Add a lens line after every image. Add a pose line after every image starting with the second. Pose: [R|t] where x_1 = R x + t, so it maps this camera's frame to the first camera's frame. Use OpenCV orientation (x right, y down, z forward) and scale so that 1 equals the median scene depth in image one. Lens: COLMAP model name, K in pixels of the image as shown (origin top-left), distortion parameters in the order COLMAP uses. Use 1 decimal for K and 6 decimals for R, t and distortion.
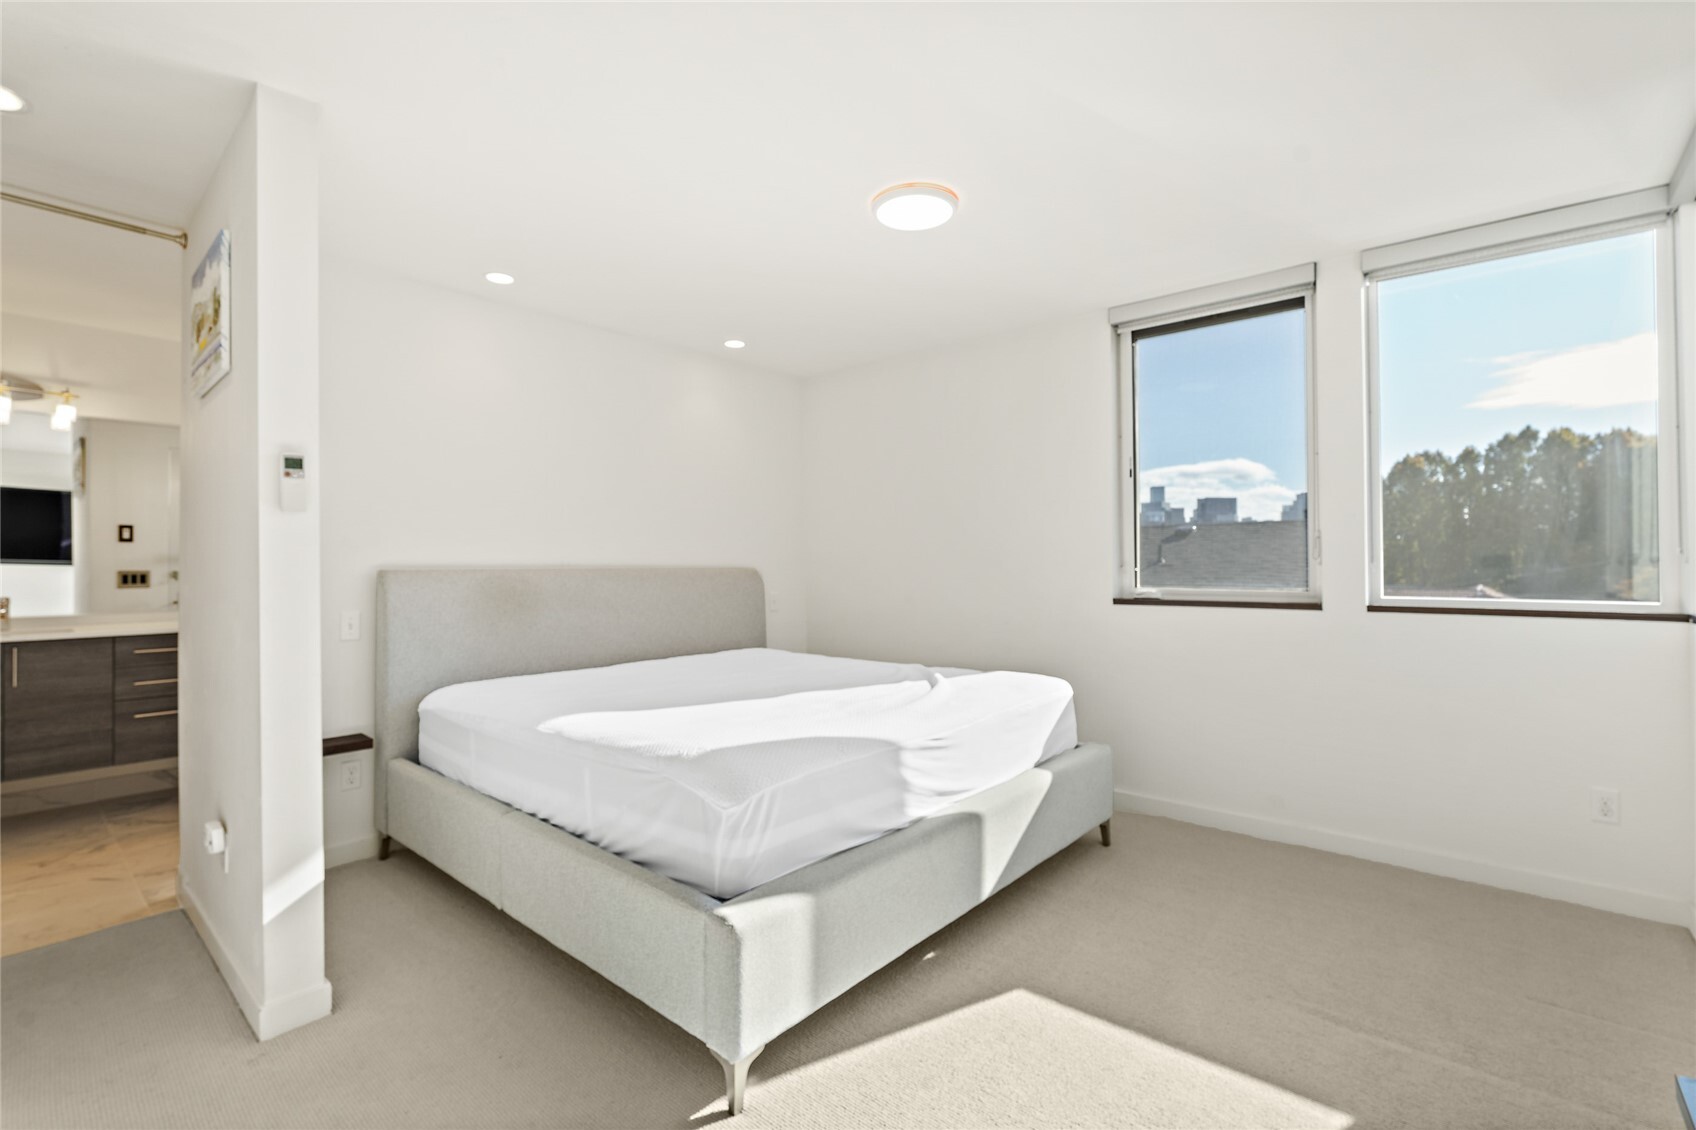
lens RADIAL K [[745.0, 0, 848.0], [0, 745.0, 565.0], [0, 0, 1]] dist [0.000524, 0.000022]
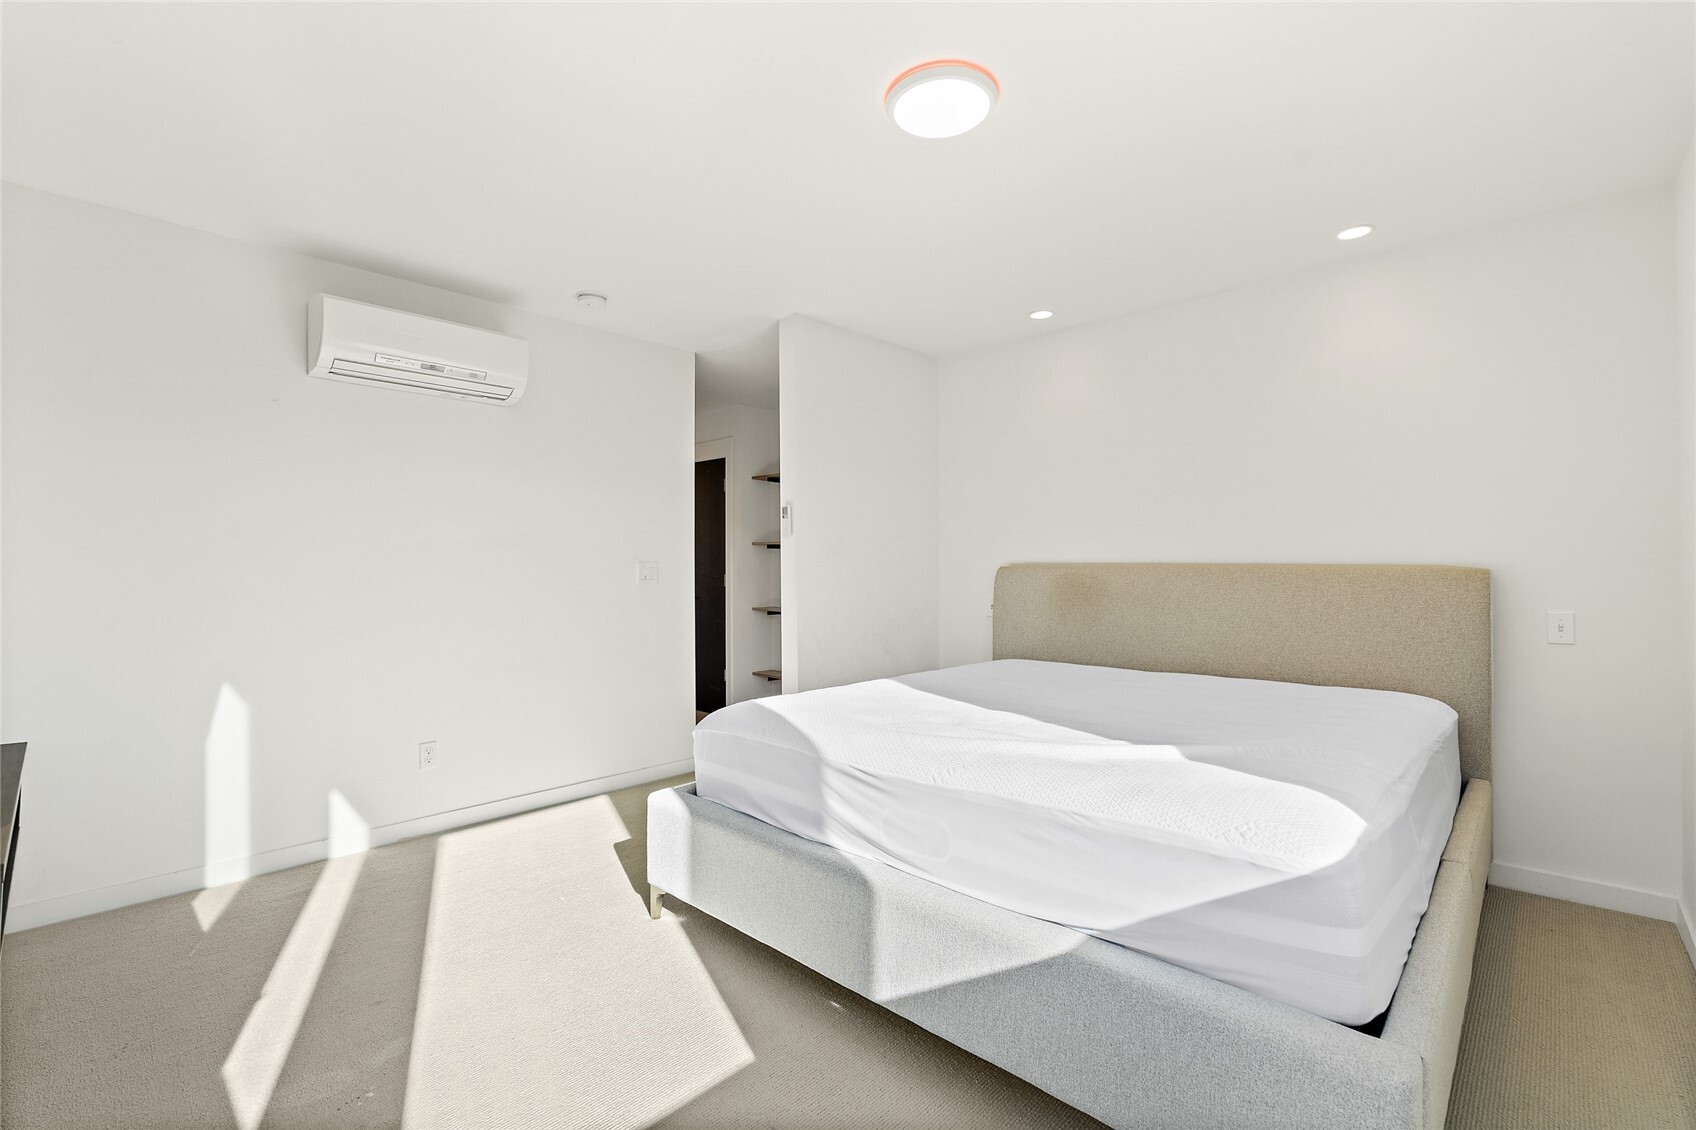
lens RADIAL K [[749.8, 0, 848.0], [0, 749.8, 565.0], [0, 0, 1]] dist [-0.000571, -0.000036]
pose [[-0.034857, 0.000500, -0.999392, 1.003968], [0.000685, 1.000000, 0.000476, 0.000551], [0.999392, -0.000668, -0.034857, 1.053406]]
